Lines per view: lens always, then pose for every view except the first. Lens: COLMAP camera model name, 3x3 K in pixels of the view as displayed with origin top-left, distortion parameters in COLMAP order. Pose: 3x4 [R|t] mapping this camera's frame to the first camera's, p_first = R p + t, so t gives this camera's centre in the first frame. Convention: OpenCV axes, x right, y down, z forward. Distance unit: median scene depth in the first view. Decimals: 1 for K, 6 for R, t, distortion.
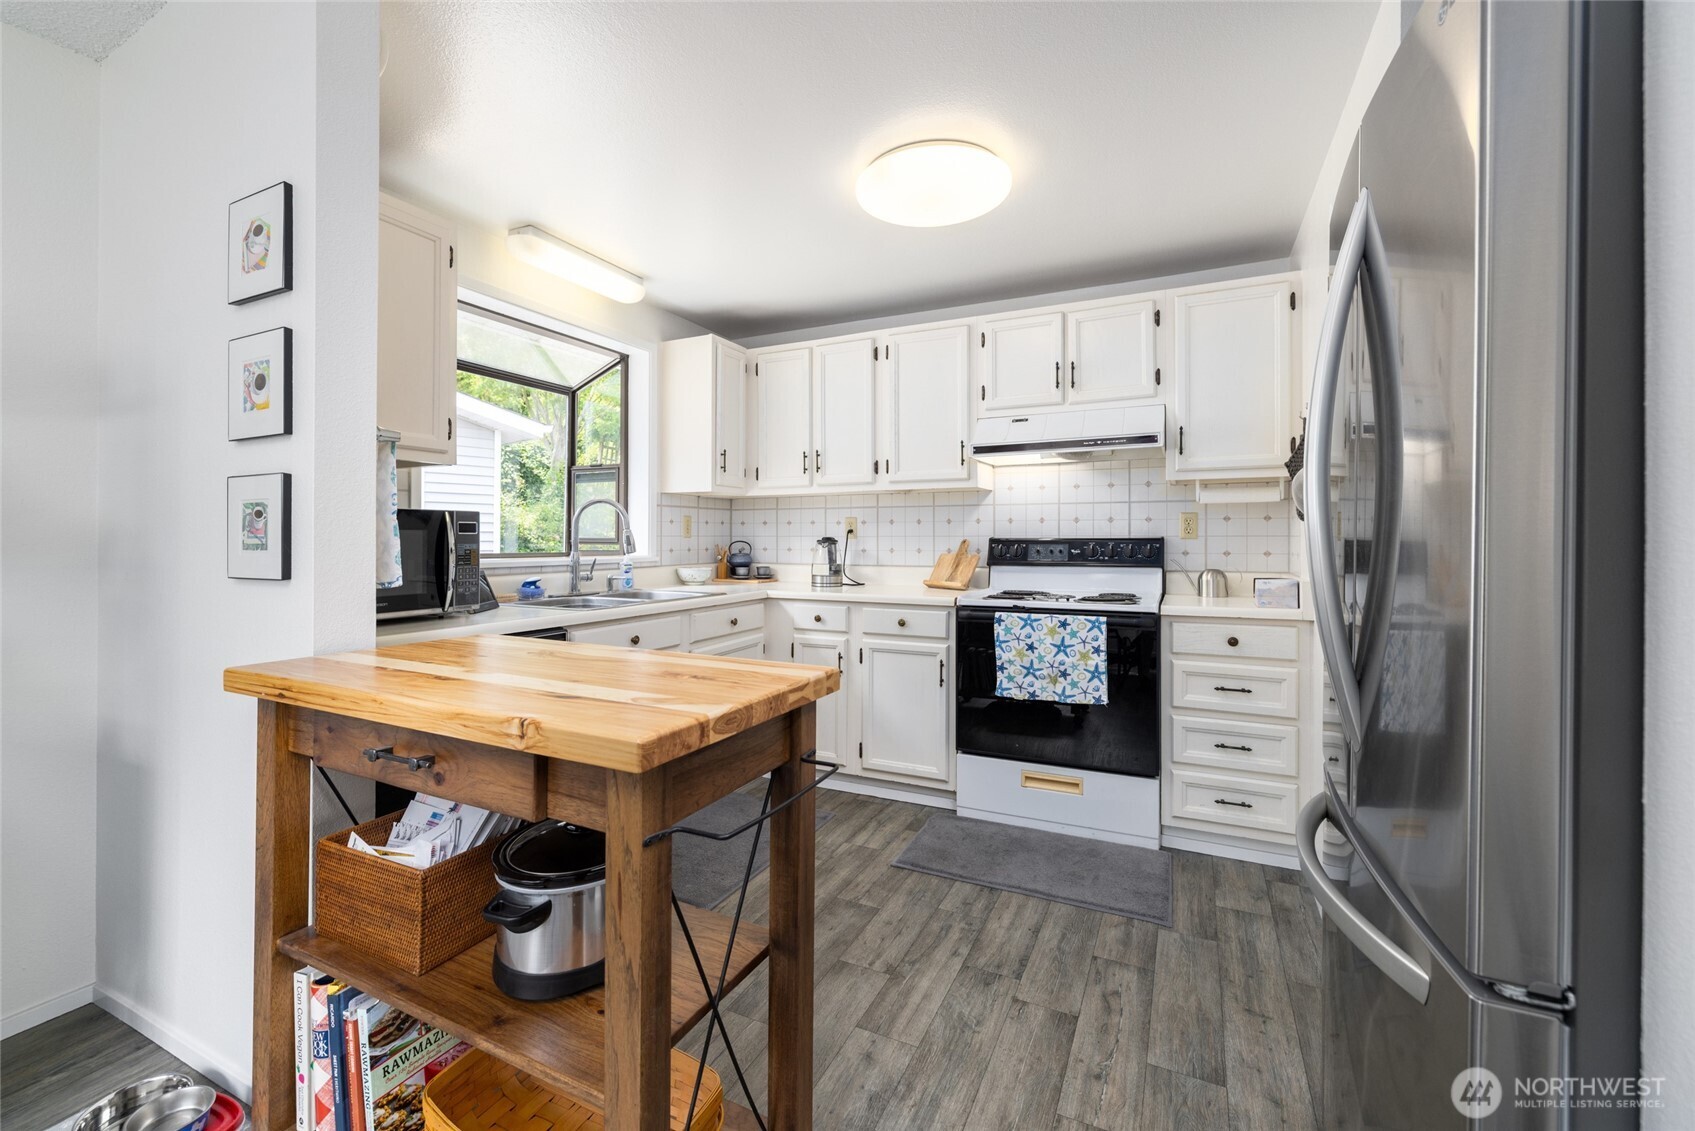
lens RADIAL K [[717.1, 0, 817.1], [0, 717.1, 562.8], [0, 0, 1]] dist [0.000480, -0.000185]
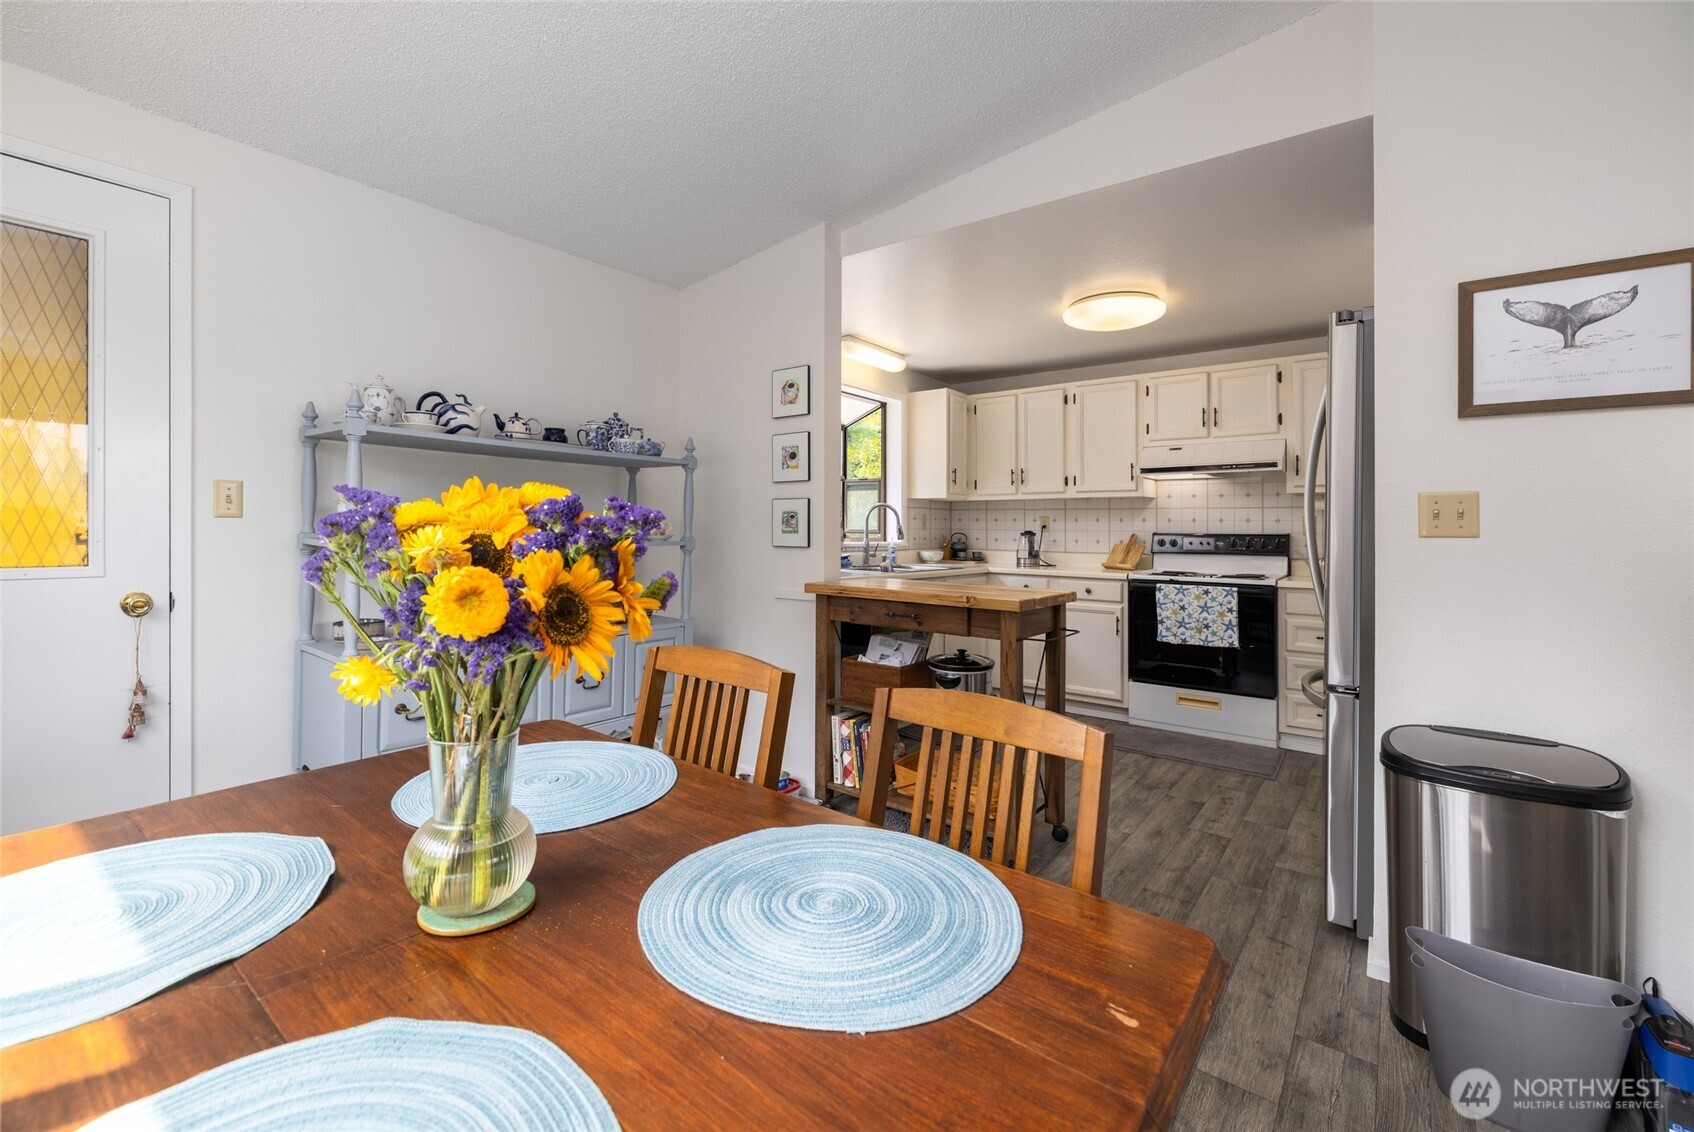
lens RADIAL K [[699.1, 0, 846.2], [0, 699.1, 520.3], [0, 0, 1]] dist [0.000498, -0.000005]
pose [[0.983642, 0.009616, -0.179879, -0.109095], [-0.018556, 0.998671, -0.048085, 0.018963], [0.179177, 0.050636, 0.982513, -0.477329]]
